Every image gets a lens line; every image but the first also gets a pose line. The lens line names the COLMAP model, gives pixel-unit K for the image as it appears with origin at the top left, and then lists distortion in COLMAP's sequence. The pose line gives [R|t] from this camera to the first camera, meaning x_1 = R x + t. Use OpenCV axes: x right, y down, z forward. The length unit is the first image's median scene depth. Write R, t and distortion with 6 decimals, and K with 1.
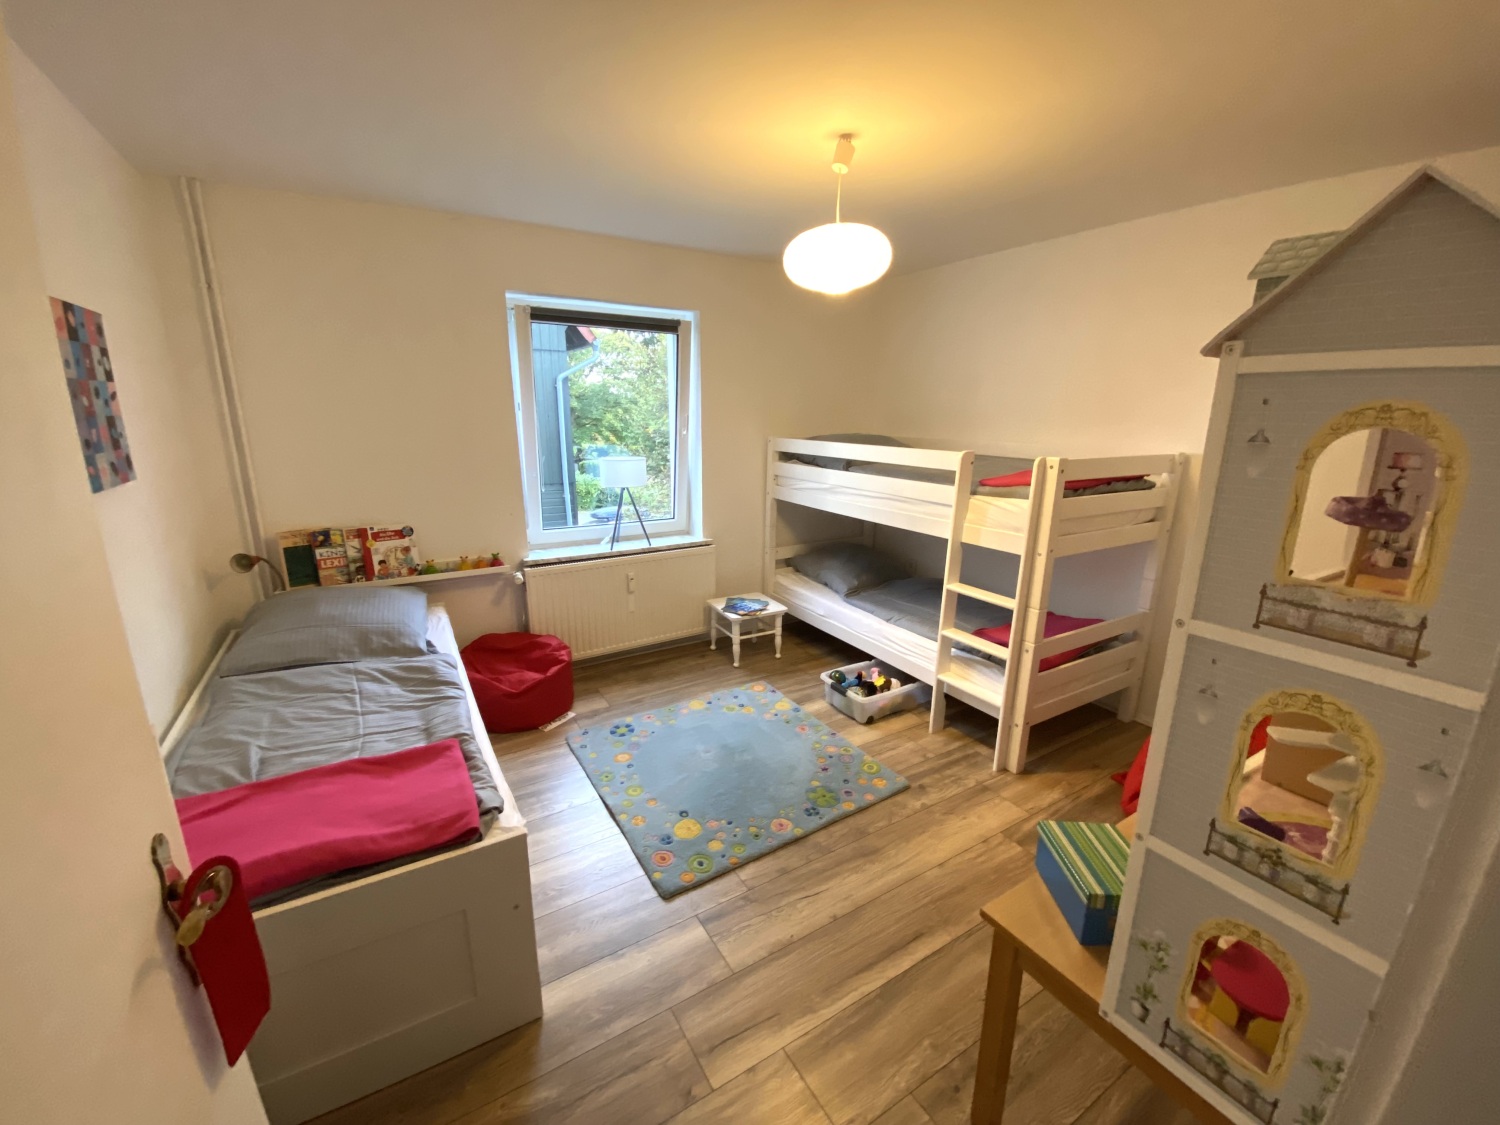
lens RADIAL K [[608.9, 0, 748.5], [0, 608.9, 570.0], [0, 0, 1]] dist [0.035128, -0.029893]
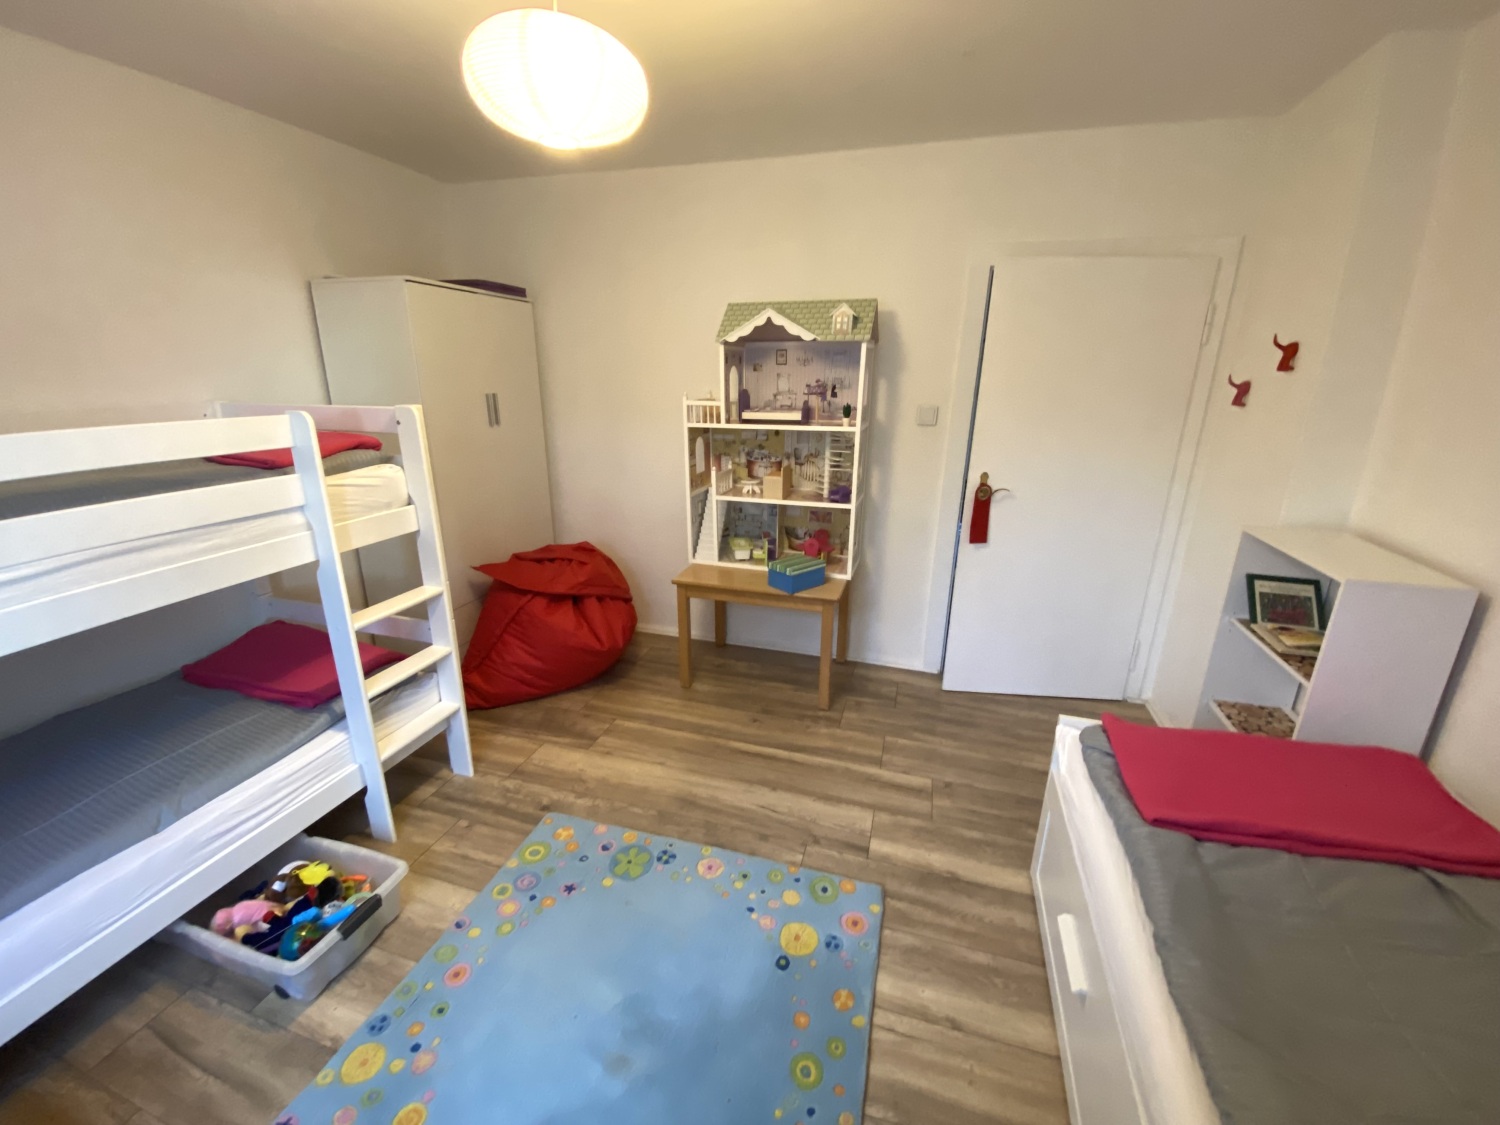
lens RADIAL K [[608.9, 0, 748.5], [0, 608.9, 570.0], [0, 0, 1]] dist [0.035128, -0.029893]
pose [[-0.664041, -0.241168, 0.707734, -0.440148], [0.185547, 0.863793, 0.468438, -0.283566], [-0.724308, 0.442381, -0.528846, 1.160743]]
